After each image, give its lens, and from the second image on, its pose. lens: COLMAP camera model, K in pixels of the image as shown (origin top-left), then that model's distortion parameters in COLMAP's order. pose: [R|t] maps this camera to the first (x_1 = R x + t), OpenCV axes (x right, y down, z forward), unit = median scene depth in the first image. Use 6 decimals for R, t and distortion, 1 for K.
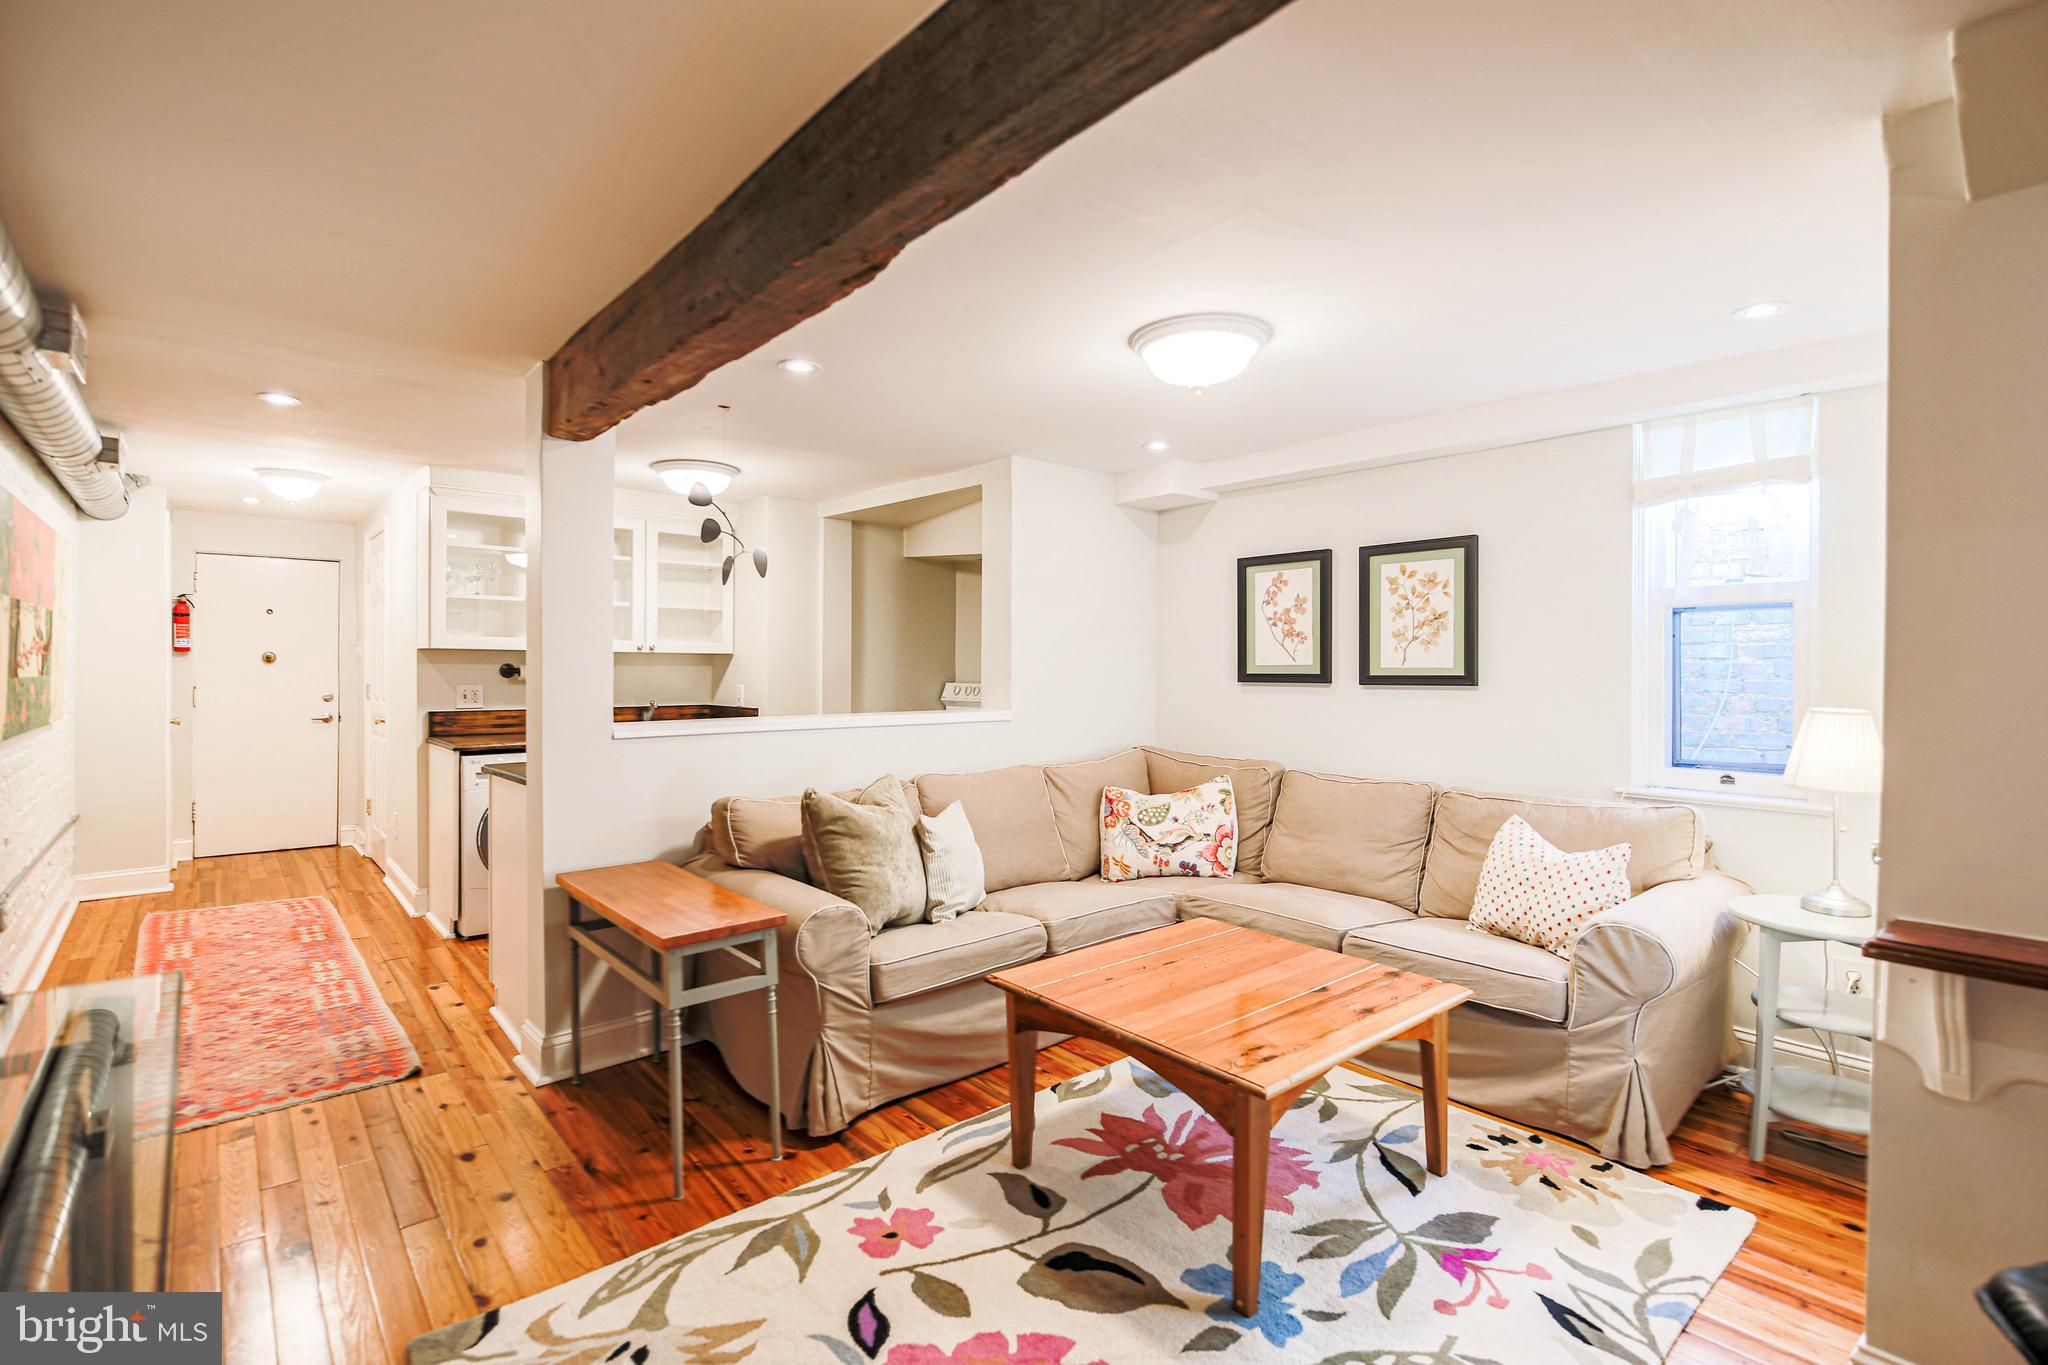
lens RADIAL K [[948.2, 0, 1021.5], [0, 948.2, 672.5], [0, 0, 1]] dist [0.008314, -0.011828]
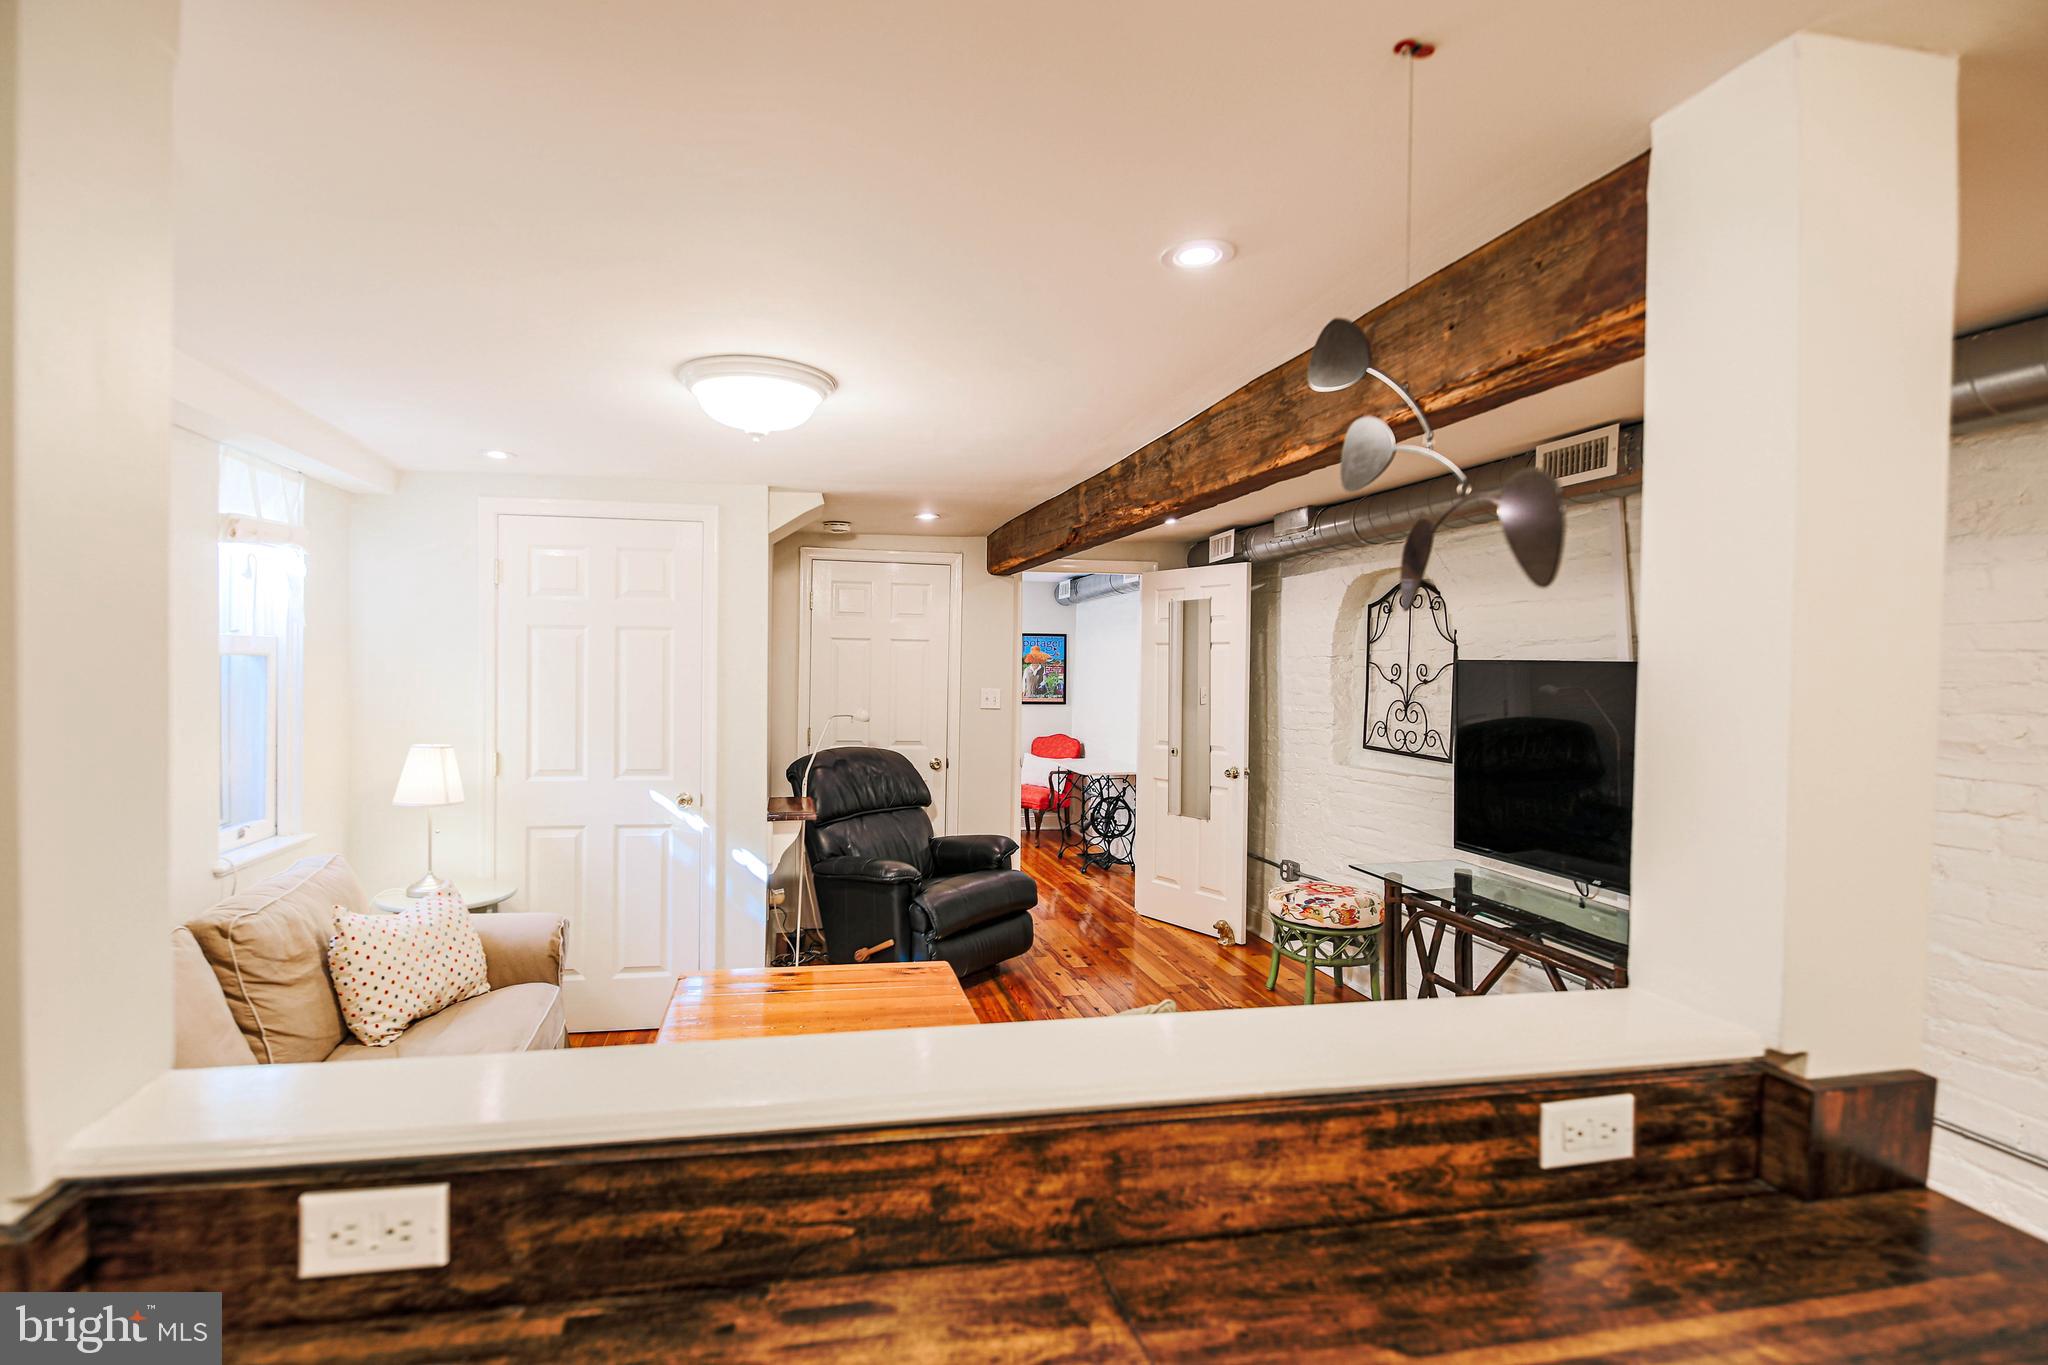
lens RADIAL K [[973.4, 0, 927.5], [0, 973.4, 686.9], [0, 0, 1]] dist [-0.000462, -0.011035]
pose [[-0.860411, -0.029041, 0.508773, -0.333683], [-0.013438, 0.999321, 0.034317, -0.074193], [-0.509424, 0.022690, -0.860217, 1.341486]]
